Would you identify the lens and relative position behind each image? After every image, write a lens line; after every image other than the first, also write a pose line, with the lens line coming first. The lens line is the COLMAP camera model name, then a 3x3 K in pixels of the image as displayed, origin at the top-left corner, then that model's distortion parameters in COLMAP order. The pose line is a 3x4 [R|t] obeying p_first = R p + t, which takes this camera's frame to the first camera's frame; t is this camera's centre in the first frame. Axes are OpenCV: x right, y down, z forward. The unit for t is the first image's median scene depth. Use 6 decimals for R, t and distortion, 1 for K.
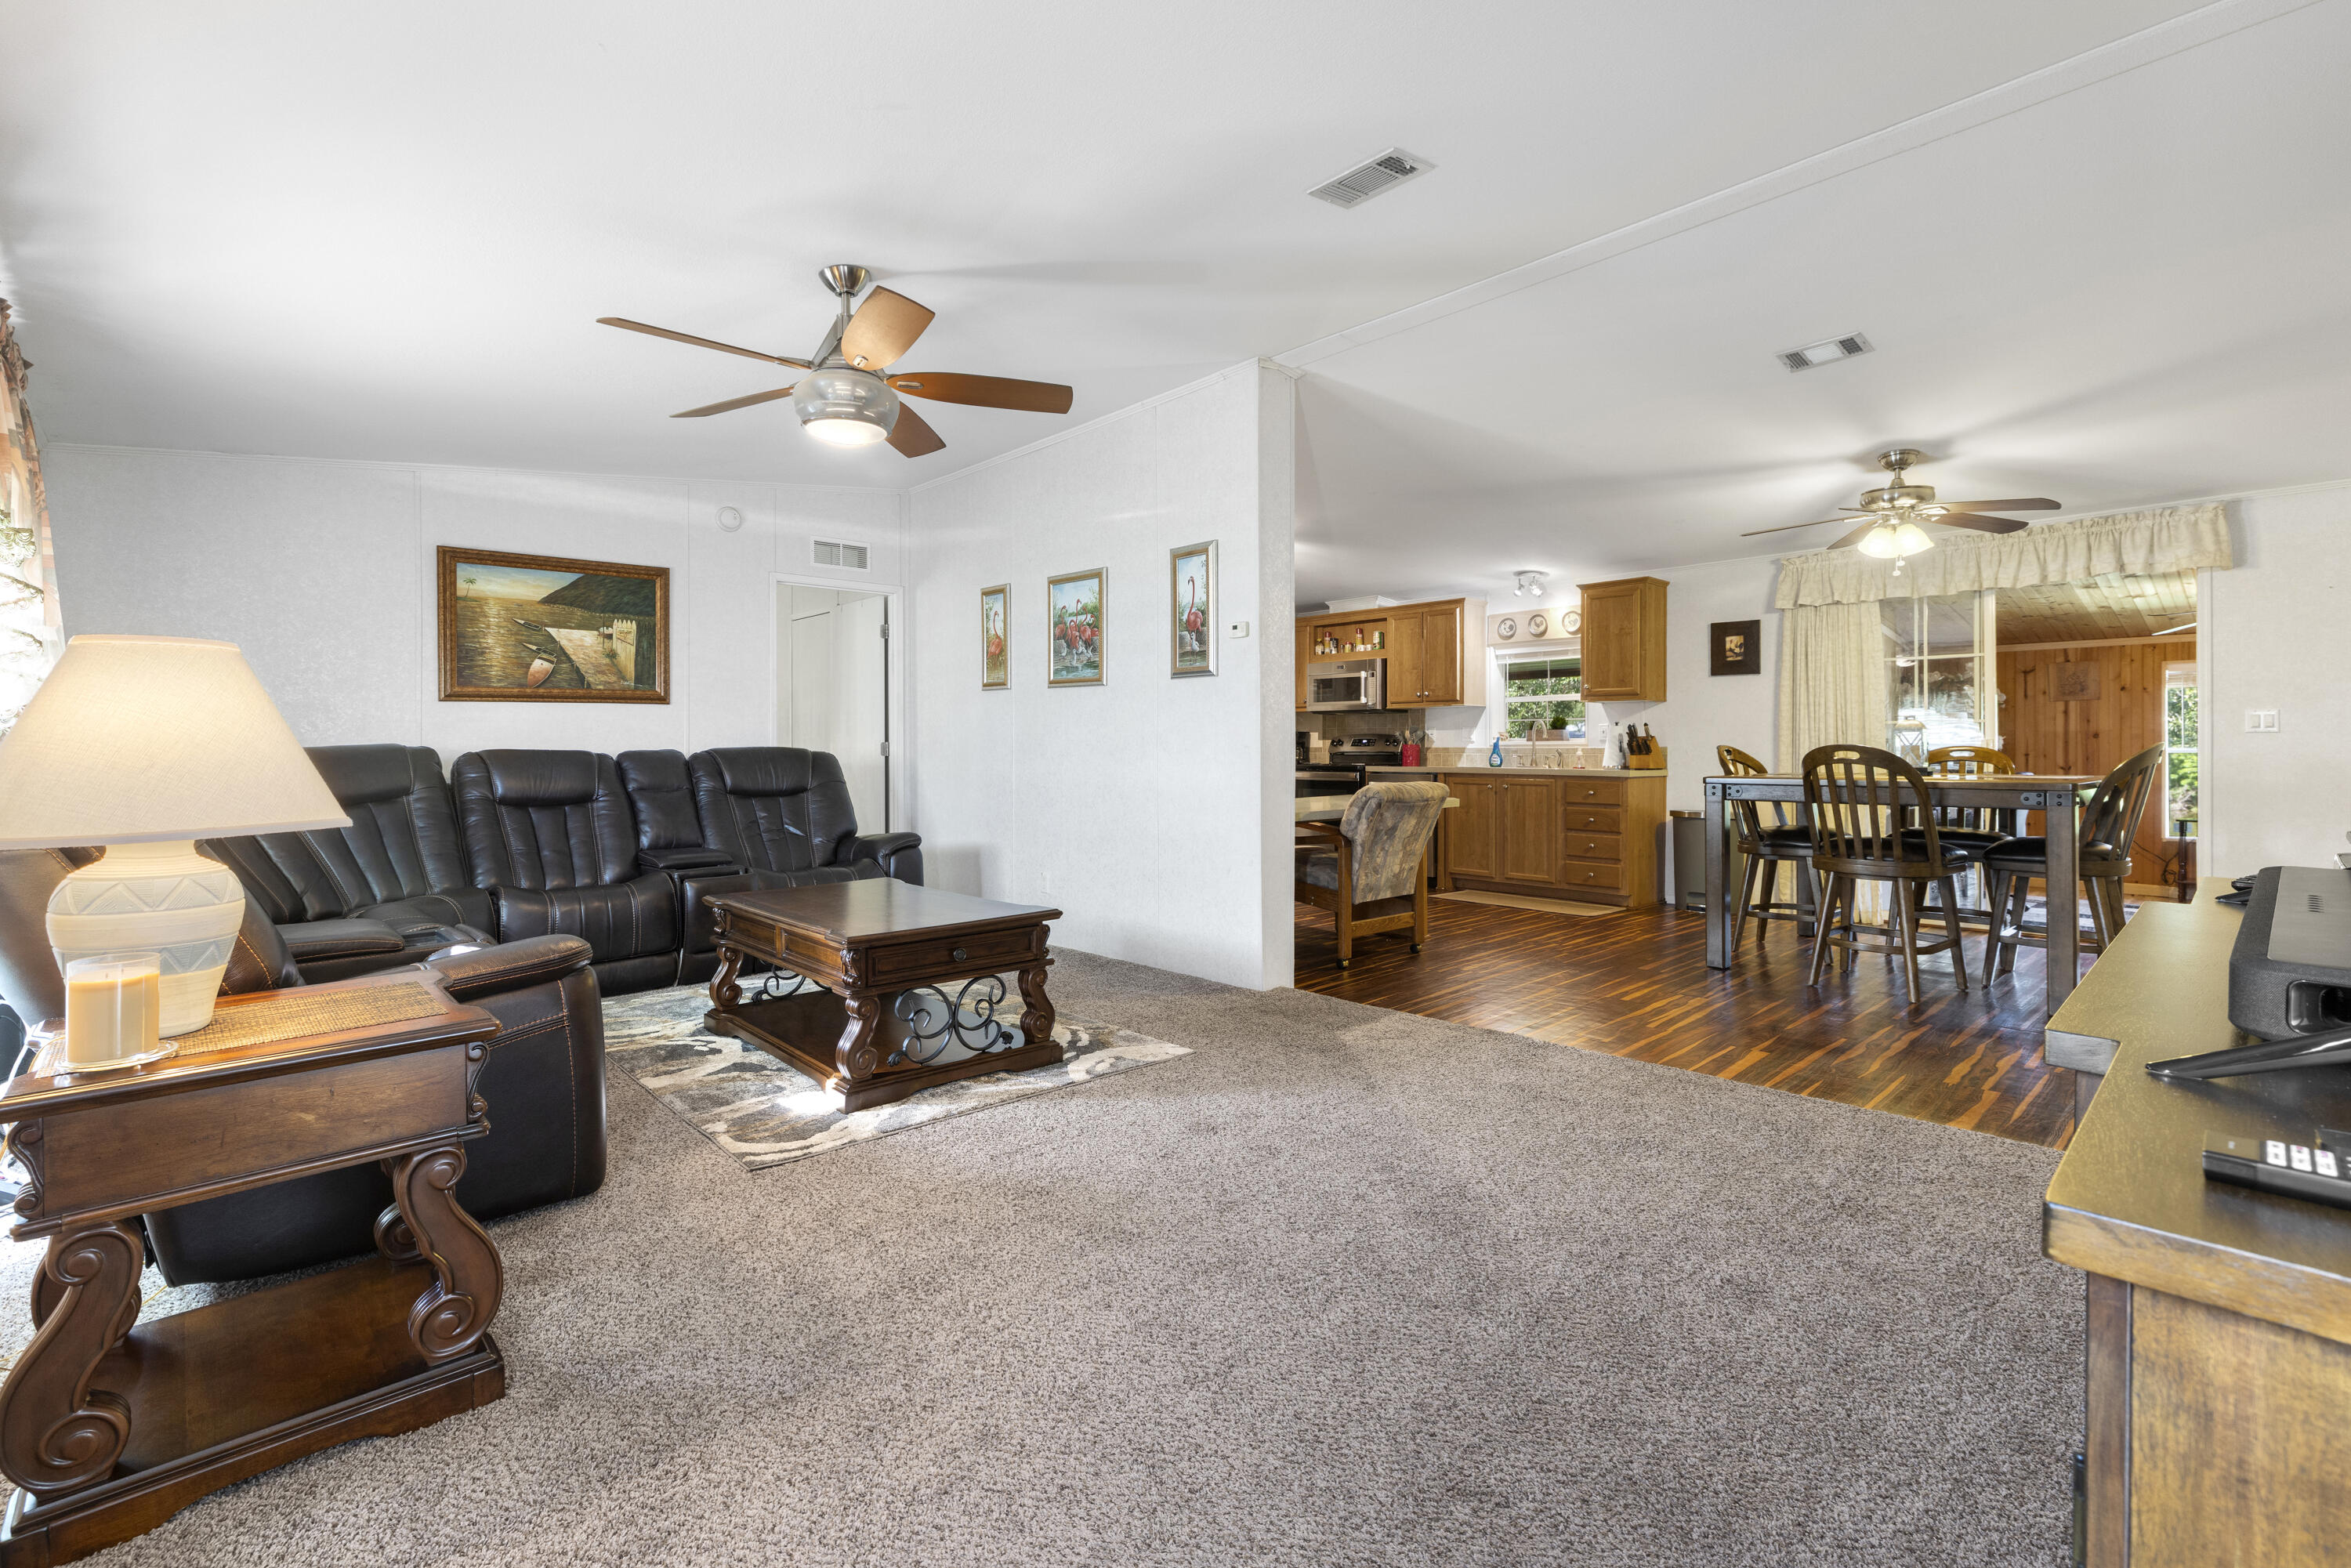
lens RADIAL K [[1064.4, 0, 1175.2], [0, 1064.4, 741.7], [0, 0, 1]] dist [-0.000286, 0.000117]
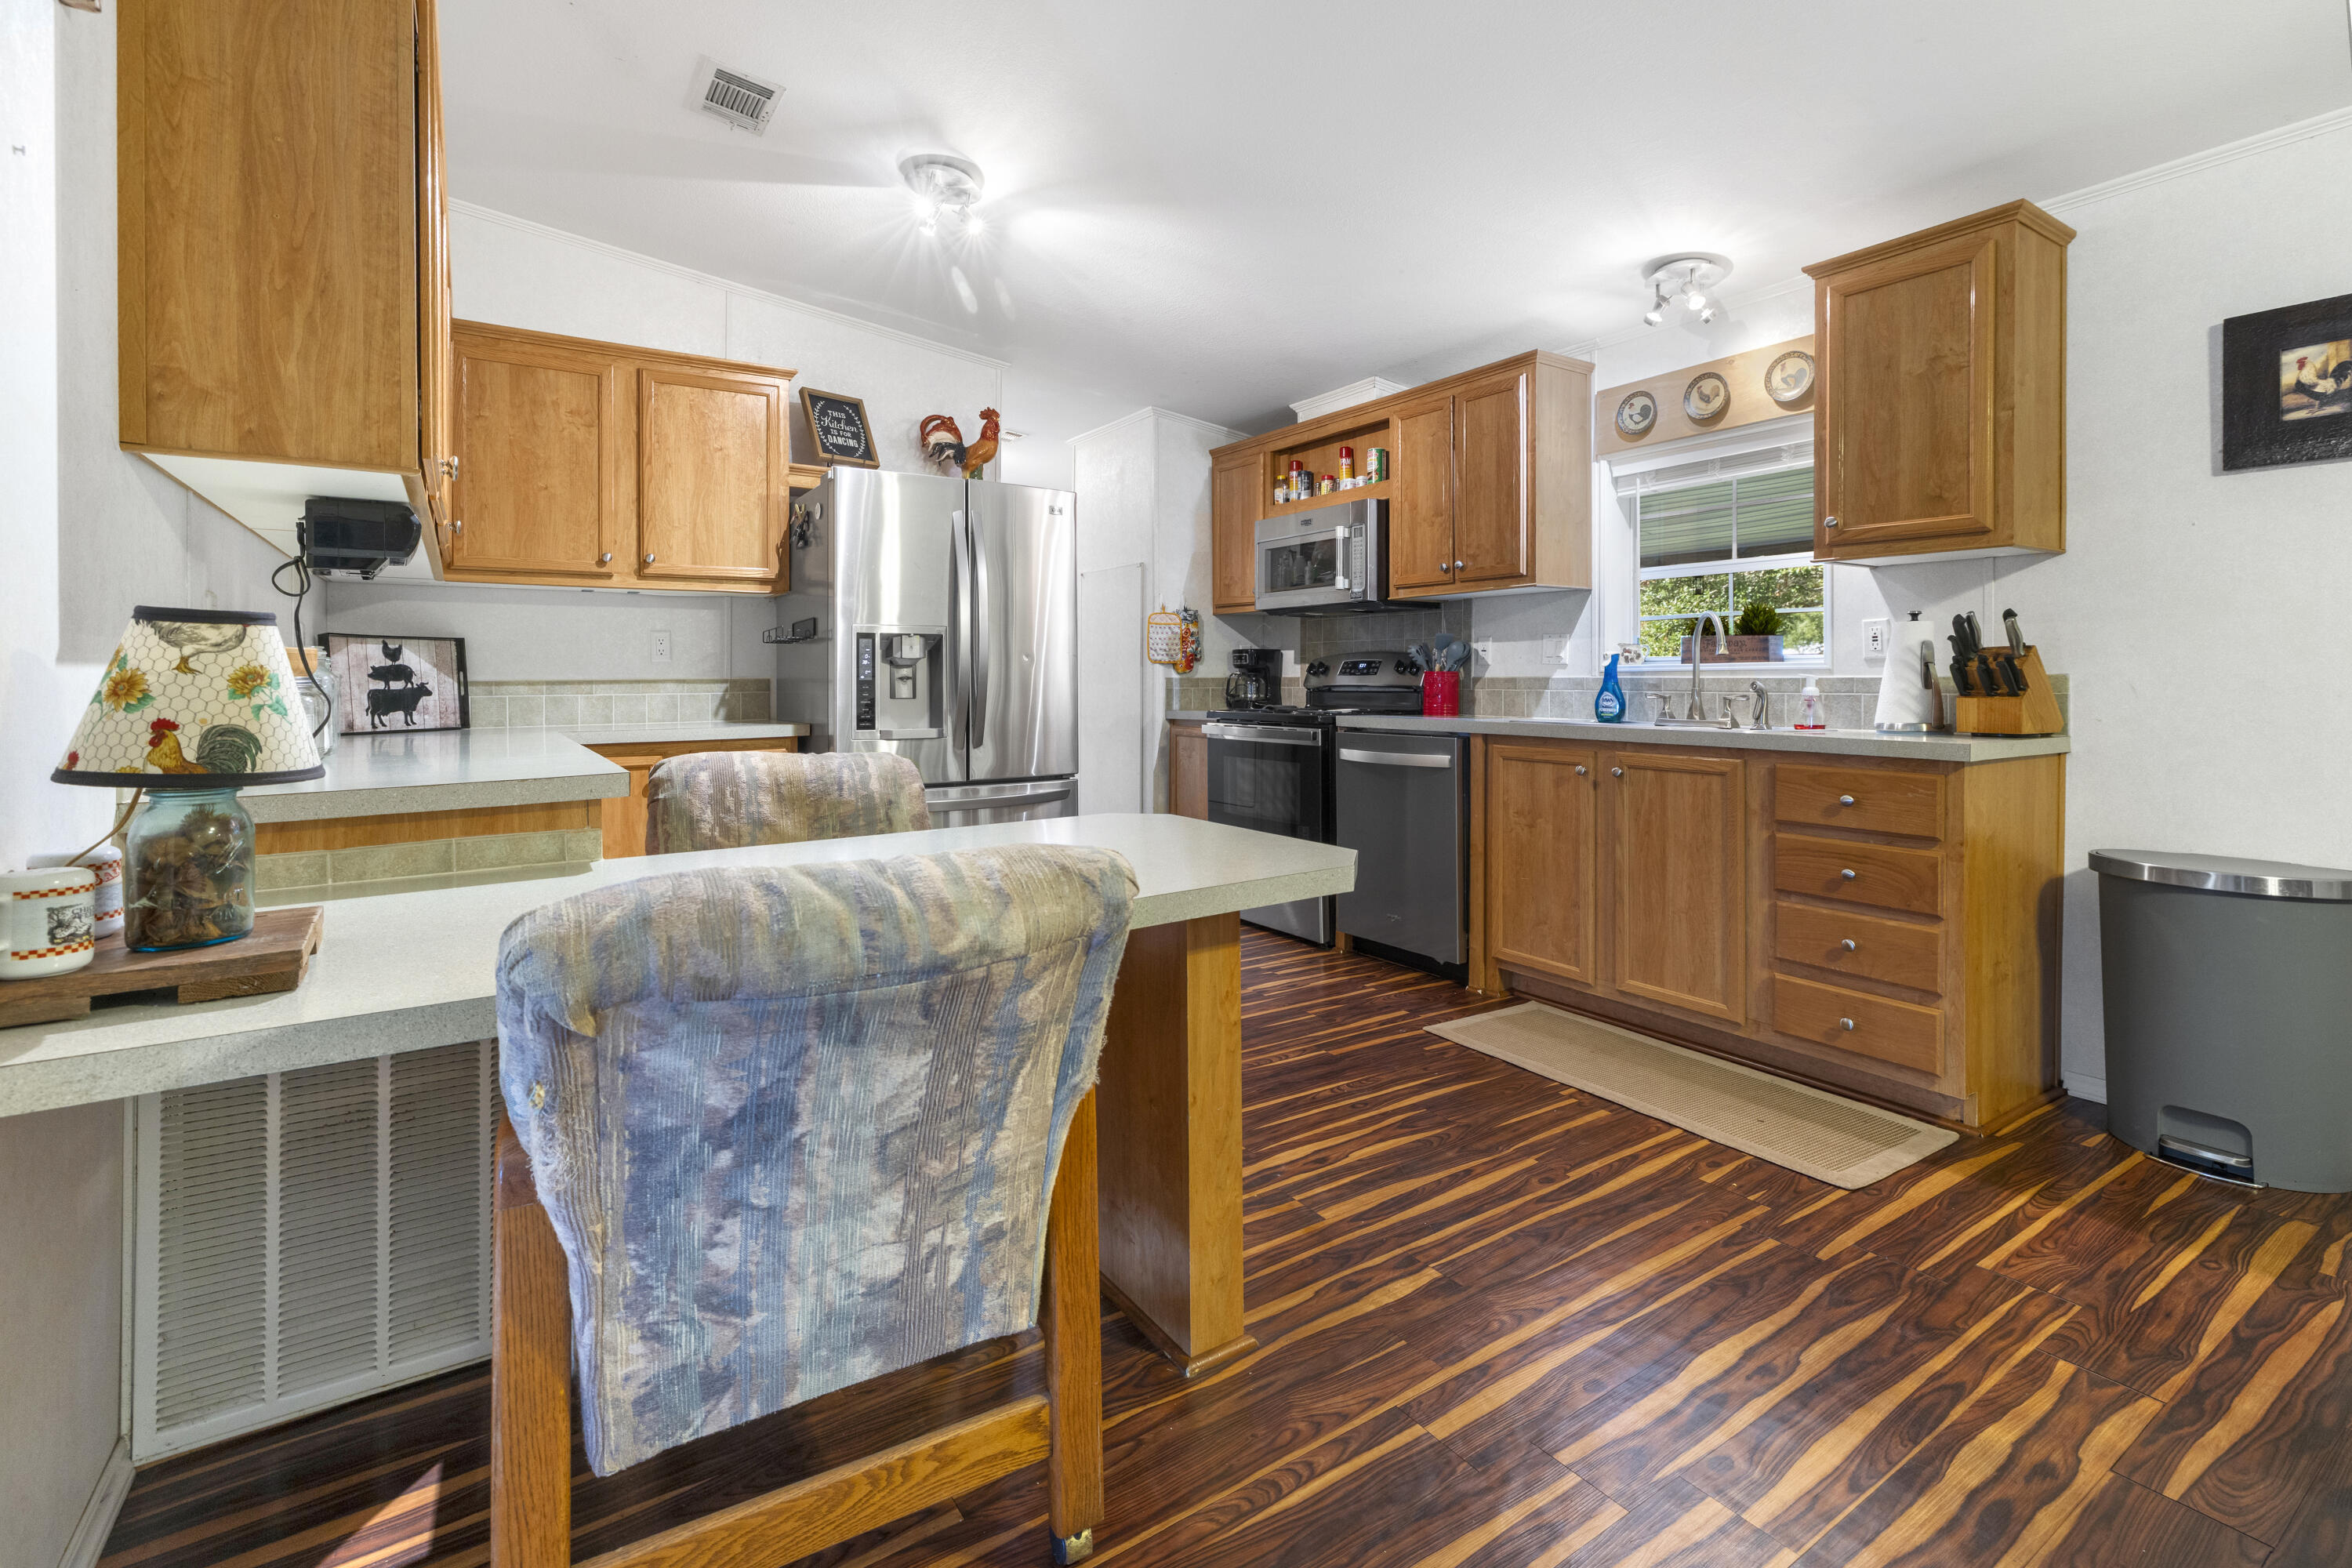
lens RADIAL K [[1069.3, 0, 1169.1], [0, 1069.3, 677.0], [0, 0, 1]] dist [0.000874, 0.000318]
pose [[0.985460, -0.002889, -0.169883, 0.199240], [0.003978, 0.999974, 0.006068, 0.001939], [0.169861, -0.006655, 0.985446, 0.533286]]
